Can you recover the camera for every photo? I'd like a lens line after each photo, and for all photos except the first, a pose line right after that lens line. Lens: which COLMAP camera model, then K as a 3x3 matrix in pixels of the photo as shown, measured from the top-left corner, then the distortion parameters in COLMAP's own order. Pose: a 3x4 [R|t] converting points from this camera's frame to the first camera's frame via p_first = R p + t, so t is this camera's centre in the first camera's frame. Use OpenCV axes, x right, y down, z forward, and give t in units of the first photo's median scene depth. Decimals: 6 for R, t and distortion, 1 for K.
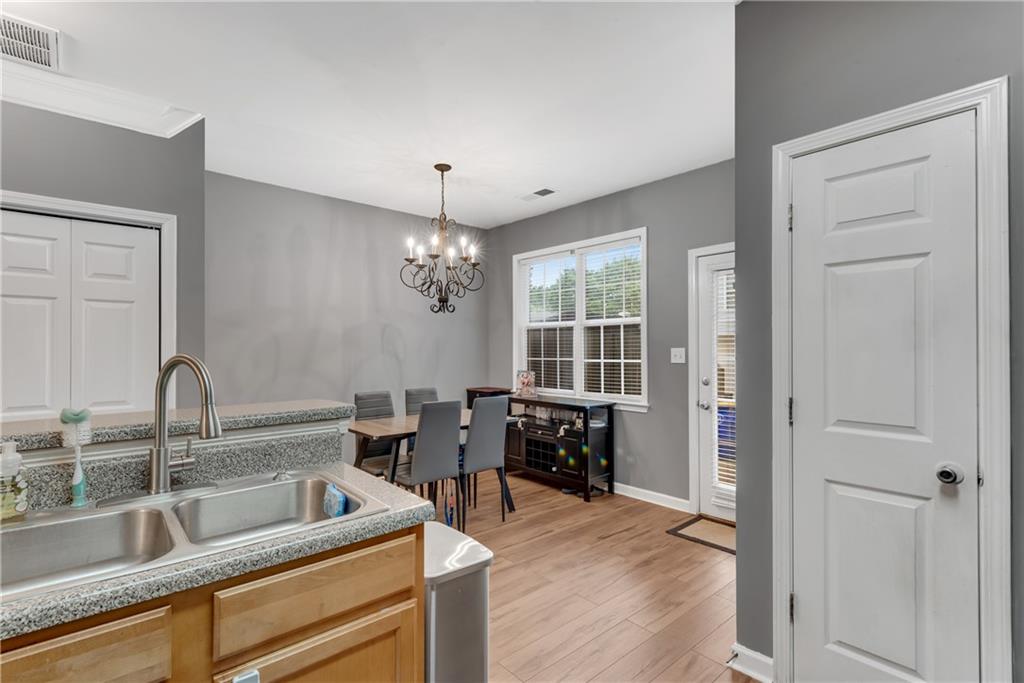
lens RADIAL K [[488.2, 0, 506.7], [0, 488.2, 348.9], [0, 0, 1]] dist [0.032409, 0.000309]
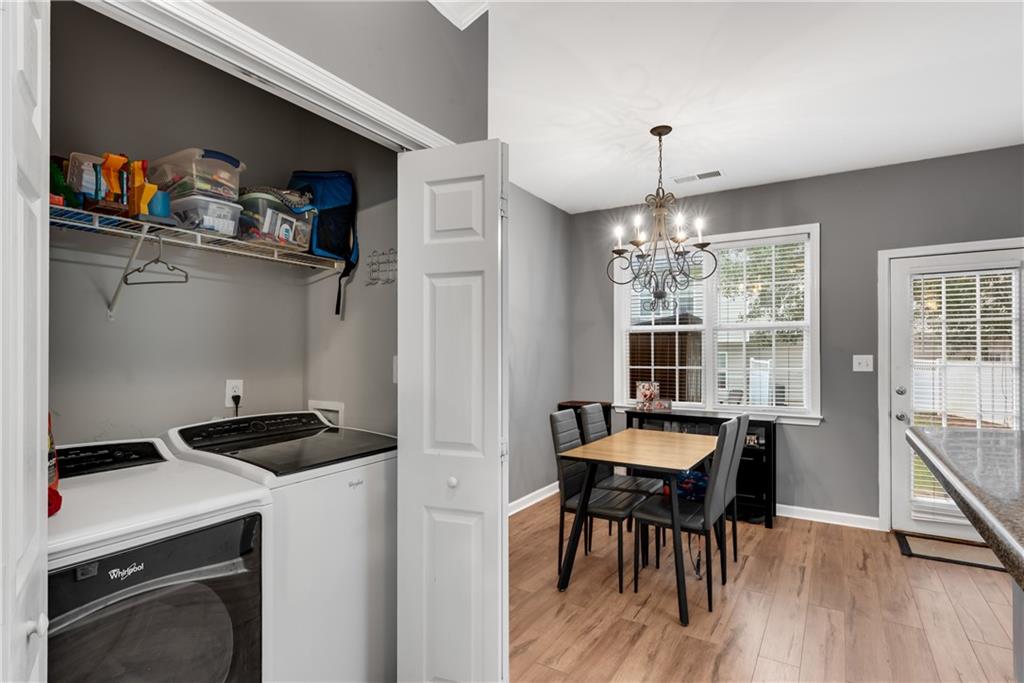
lens RADIAL K [[534.7, 0, 503.2], [0, 534.7, 356.9], [0, 0, 1]] dist [0.017355, -0.001992]
pose [[0.956619, 0.001376, 0.291338, -0.597899], [-0.001961, 0.999997, 0.001717, 0.001094], [-0.291334, -0.002213, 0.956619, 0.215753]]
